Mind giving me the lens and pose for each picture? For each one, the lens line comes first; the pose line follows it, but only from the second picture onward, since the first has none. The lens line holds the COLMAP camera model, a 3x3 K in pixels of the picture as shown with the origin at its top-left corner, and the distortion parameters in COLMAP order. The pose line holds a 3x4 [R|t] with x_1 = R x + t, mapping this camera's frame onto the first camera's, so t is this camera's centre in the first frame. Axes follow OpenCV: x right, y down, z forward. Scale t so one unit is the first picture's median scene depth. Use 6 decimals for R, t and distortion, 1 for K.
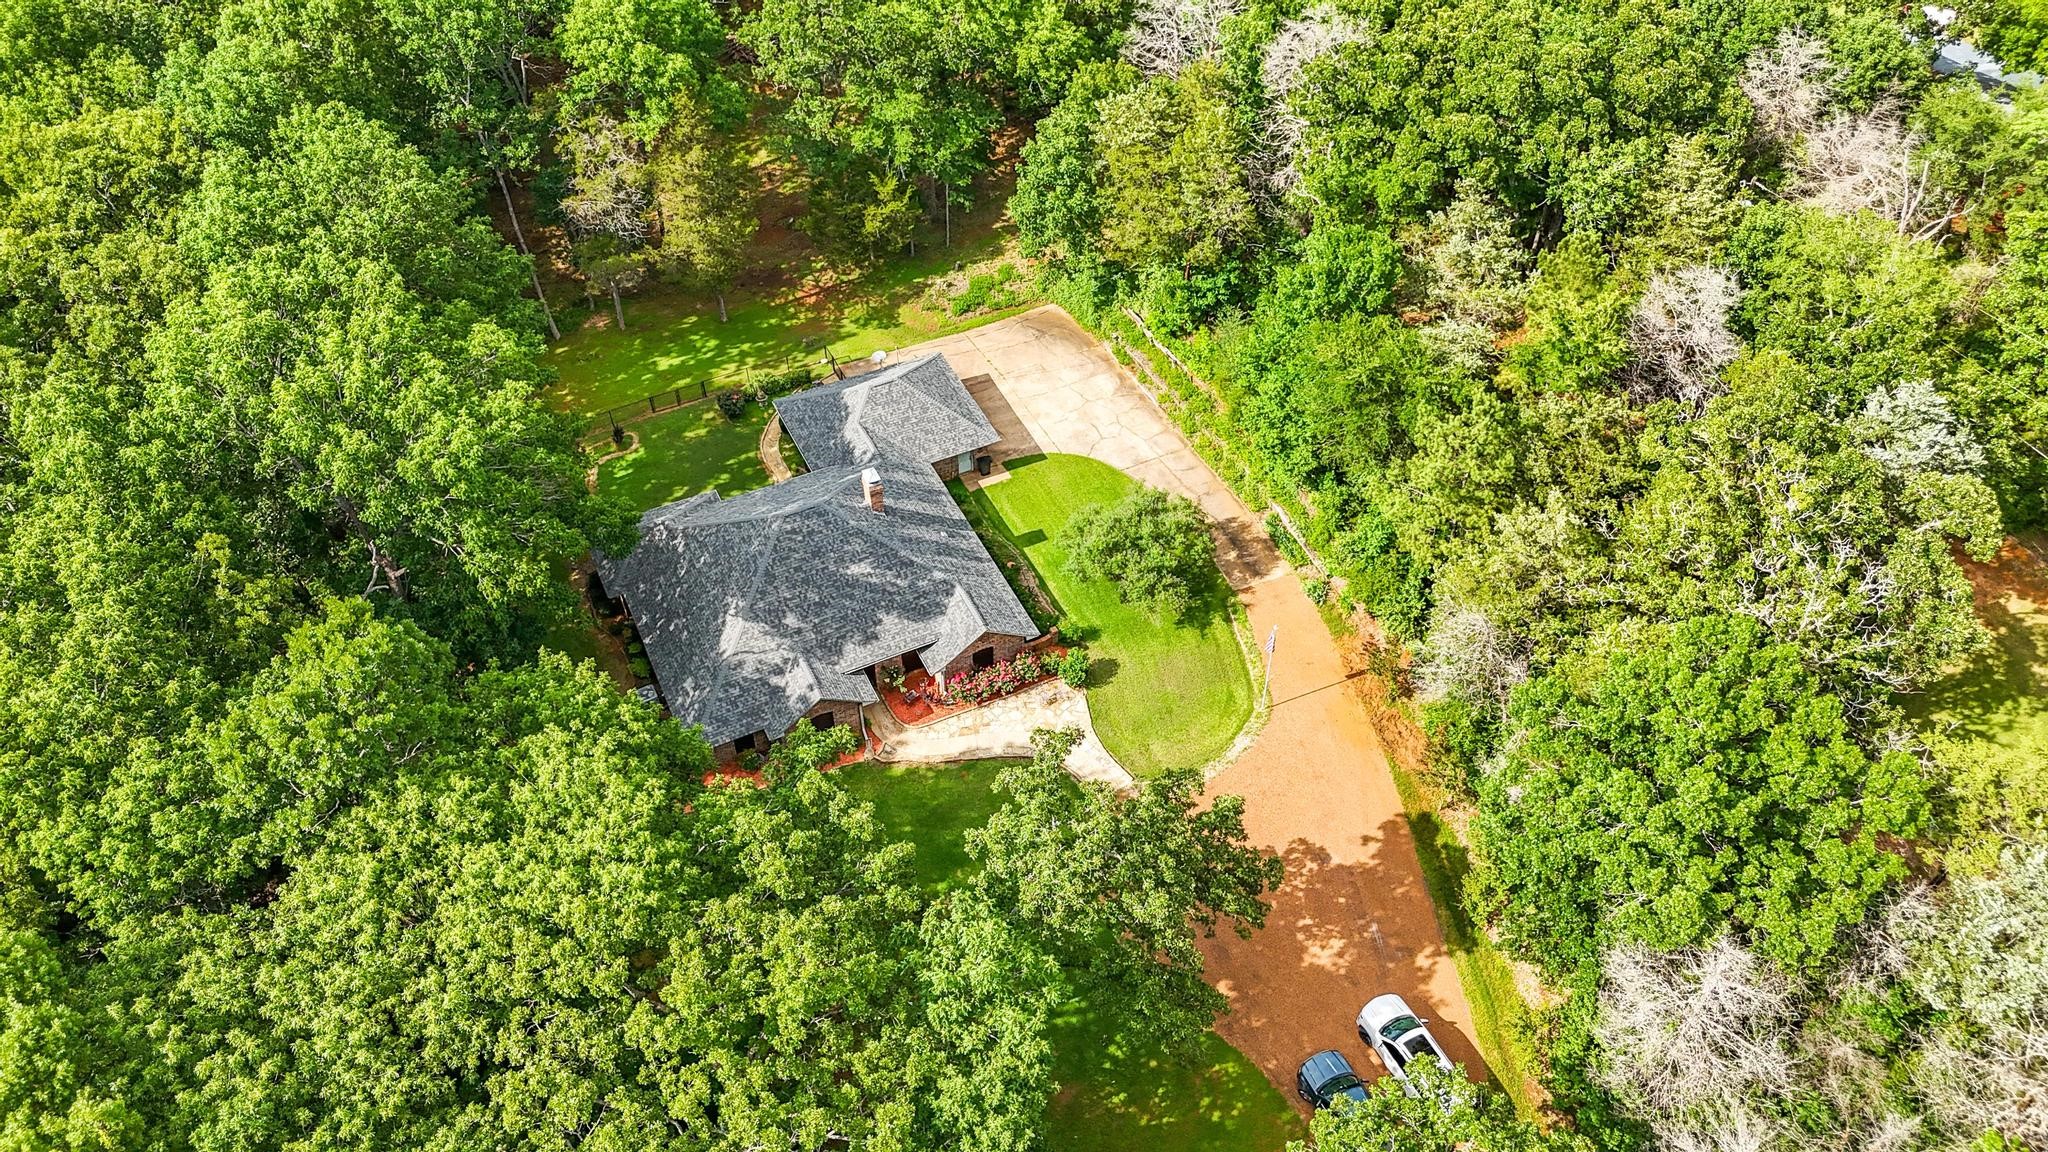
lens RADIAL K [[1492.0, 0, 1026.9], [0, 1492.0, 572.5], [0, 0, 1]] dist [0.102963, -0.118391]
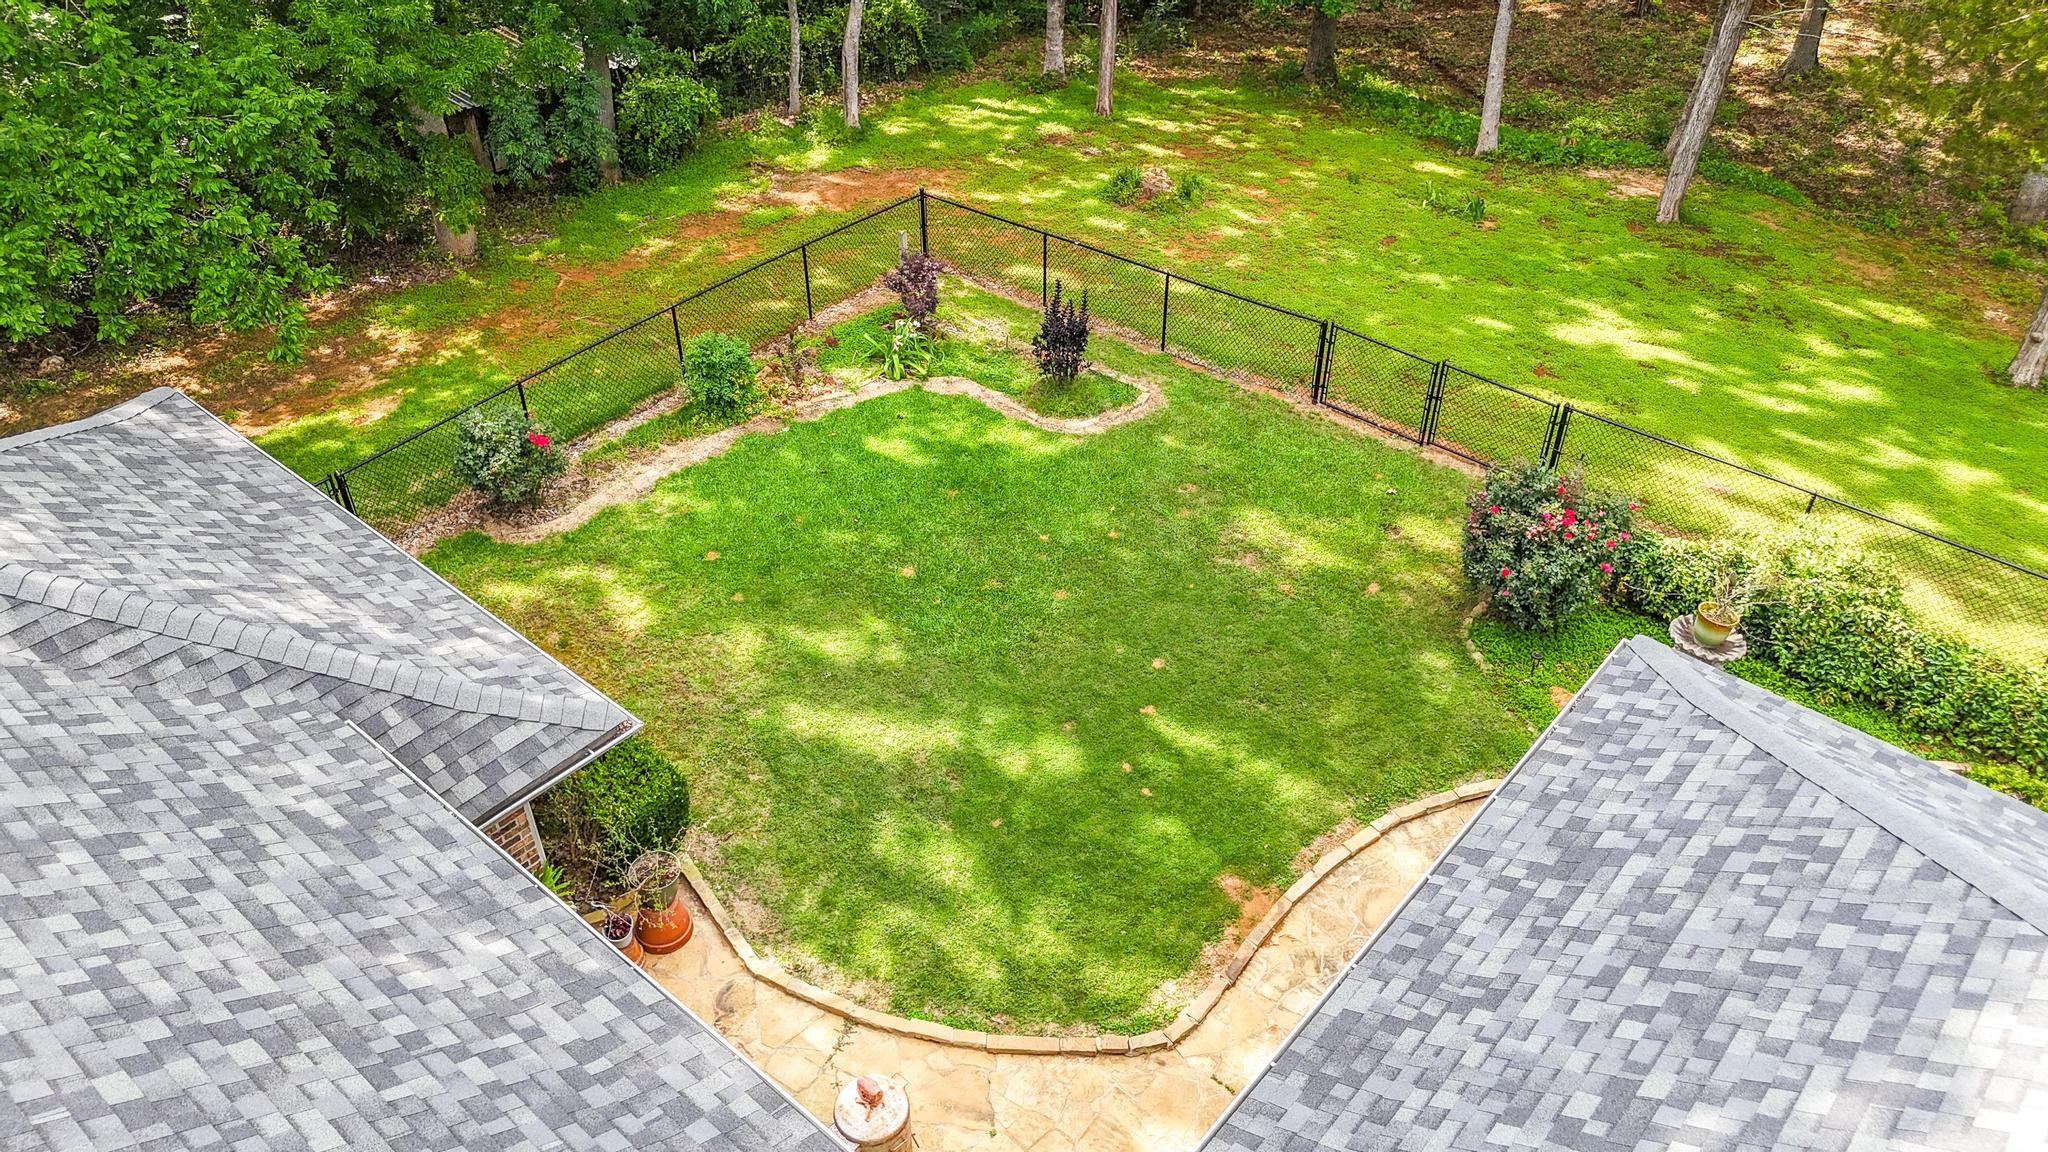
lens RADIAL K [[1492.0, 0, 1026.9], [0, 1492.0, 572.5], [0, 0, 1]] dist [0.102963, -0.118391]
pose [[0.399946, 0.576650, -0.712403, -0.096592], [-0.663556, 0.718356, 0.208945, -0.113775], [0.632247, 0.389152, 0.669943, 0.890050]]
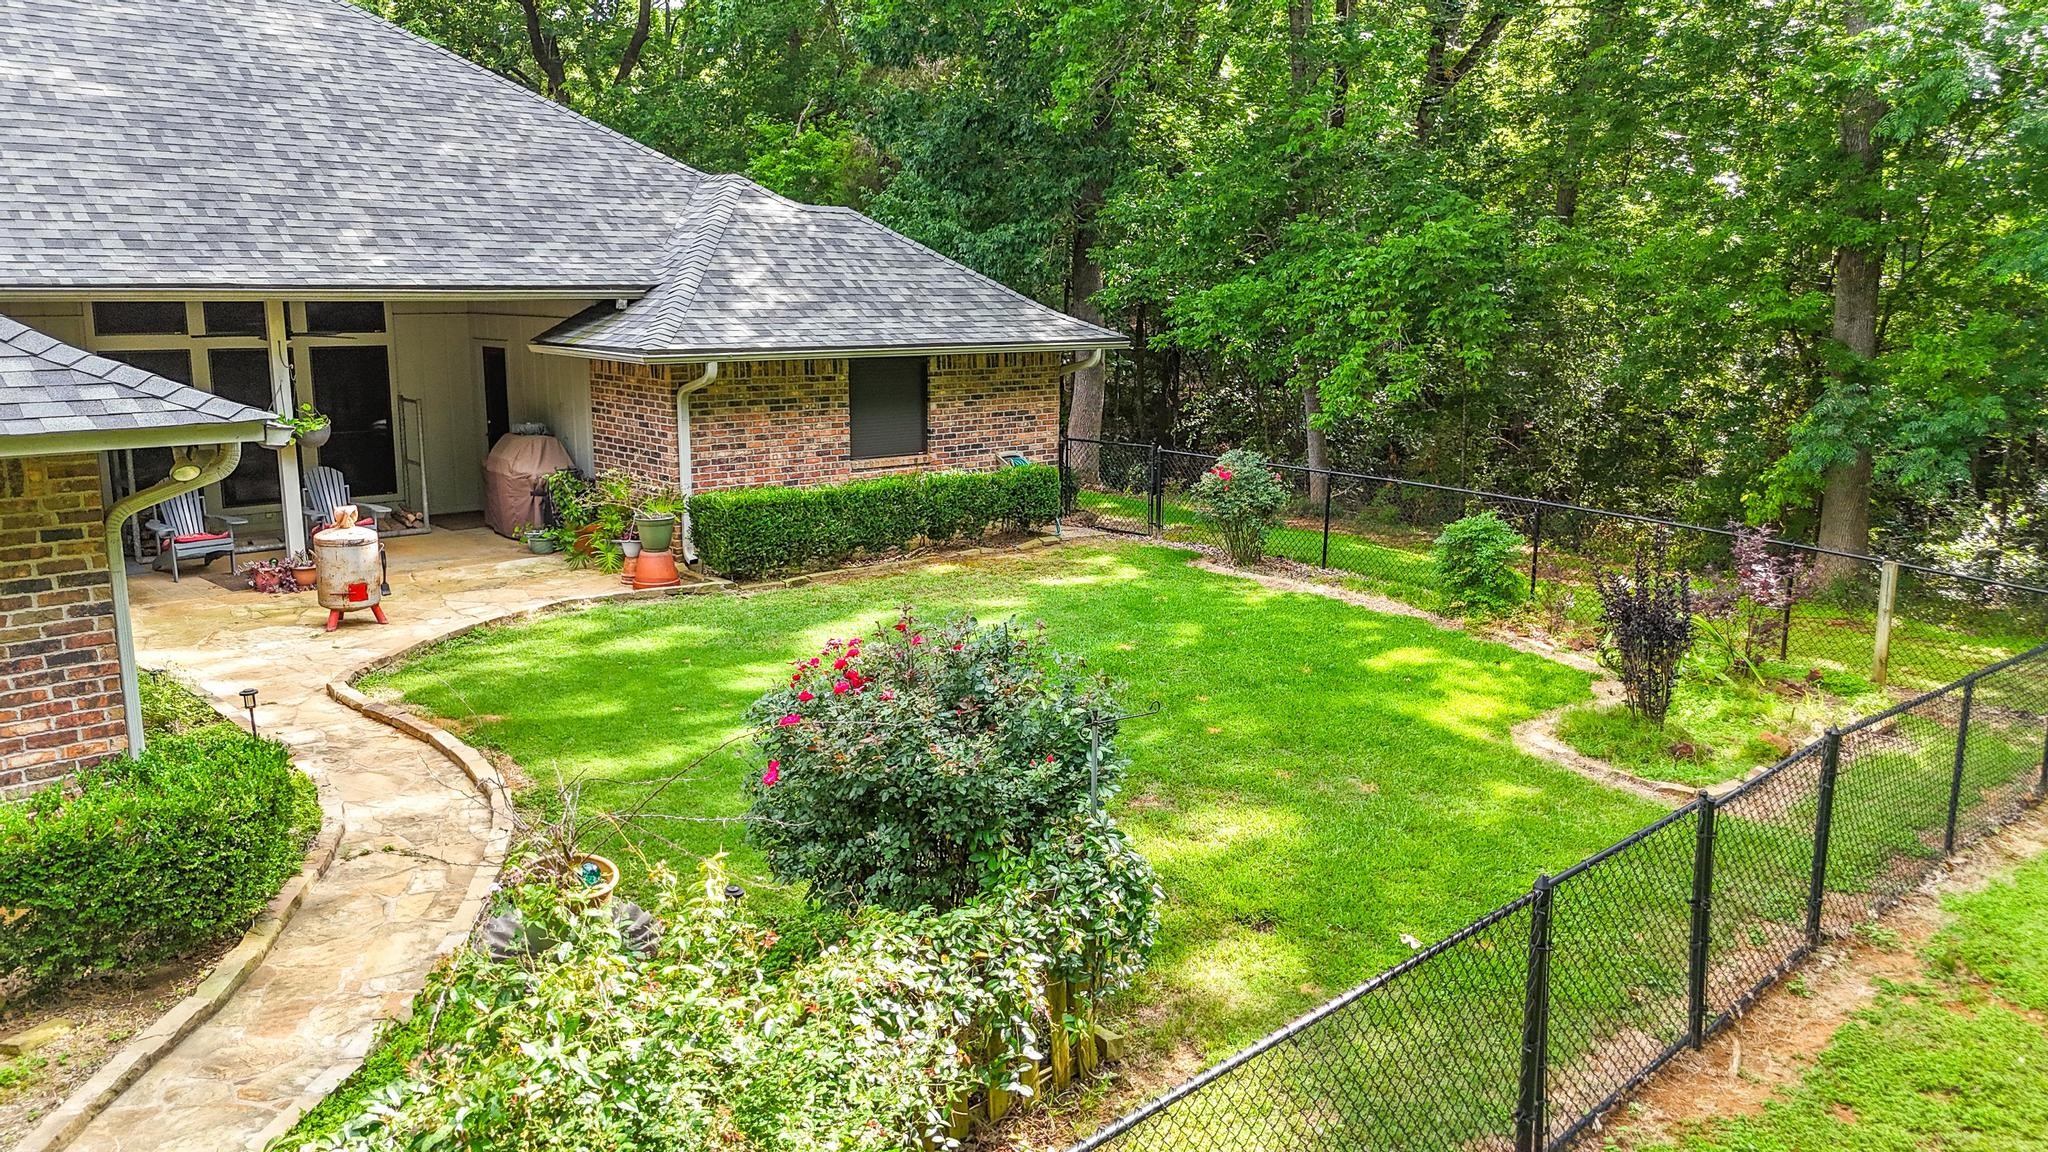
lens RADIAL K [[1492.0, 0, 1026.9], [0, 1492.0, 572.5], [0, 0, 1]] dist [0.102963, -0.118391]
pose [[-0.953208, 0.071974, -0.293623, -0.188215], [-0.209890, 0.541460, 0.814105, -0.195858], [0.217579, 0.837640, -0.501017, 1.085420]]
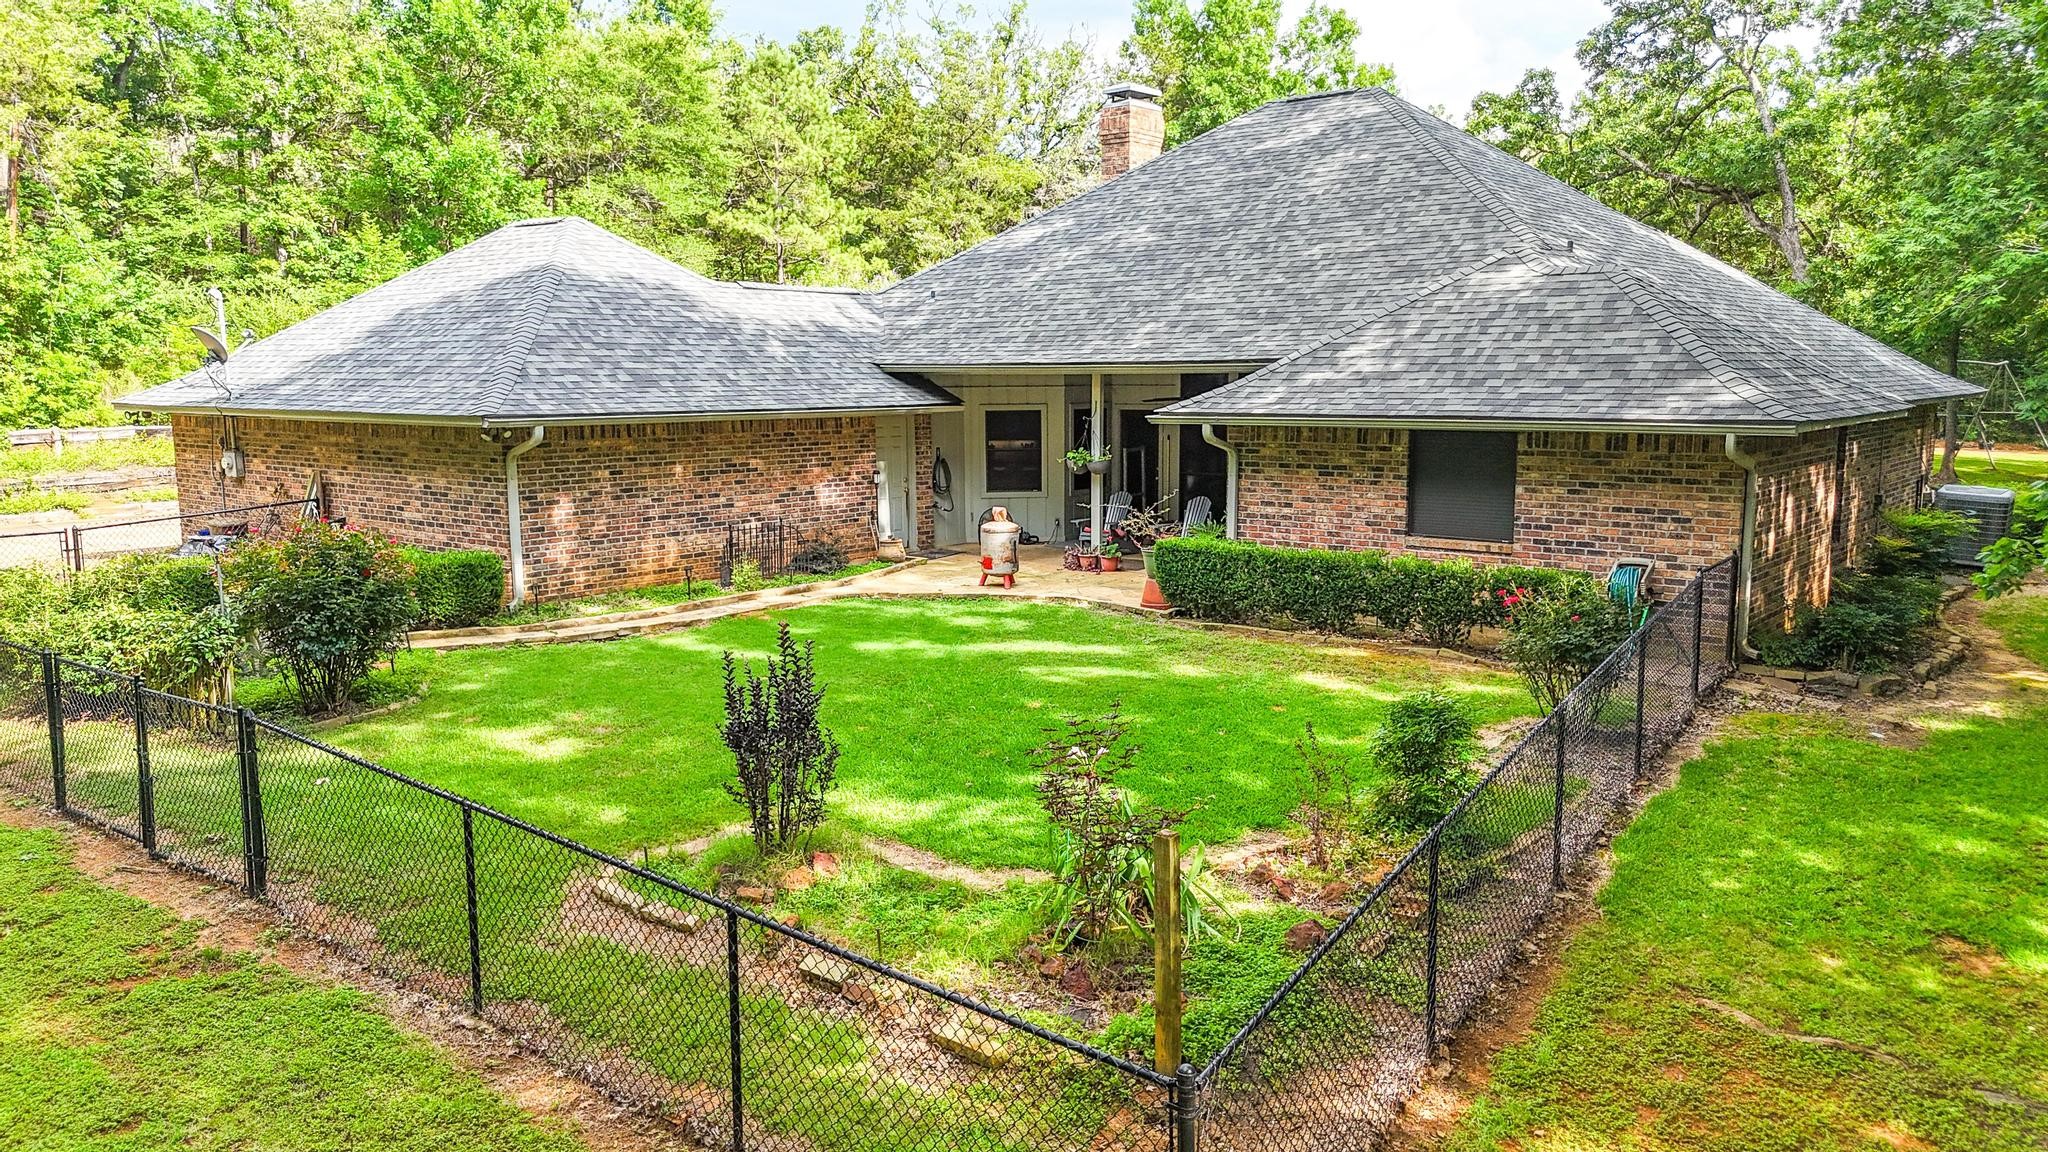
lens RADIAL K [[1492.0, 0, 1026.9], [0, 1492.0, 572.5], [0, 0, 1]] dist [0.102963, -0.118391]
pose [[-0.423330, -0.100070, 0.900432, -0.393355], [0.667561, 0.637474, 0.384694, -0.134337], [-0.612499, 0.763945, -0.203059, 1.035707]]
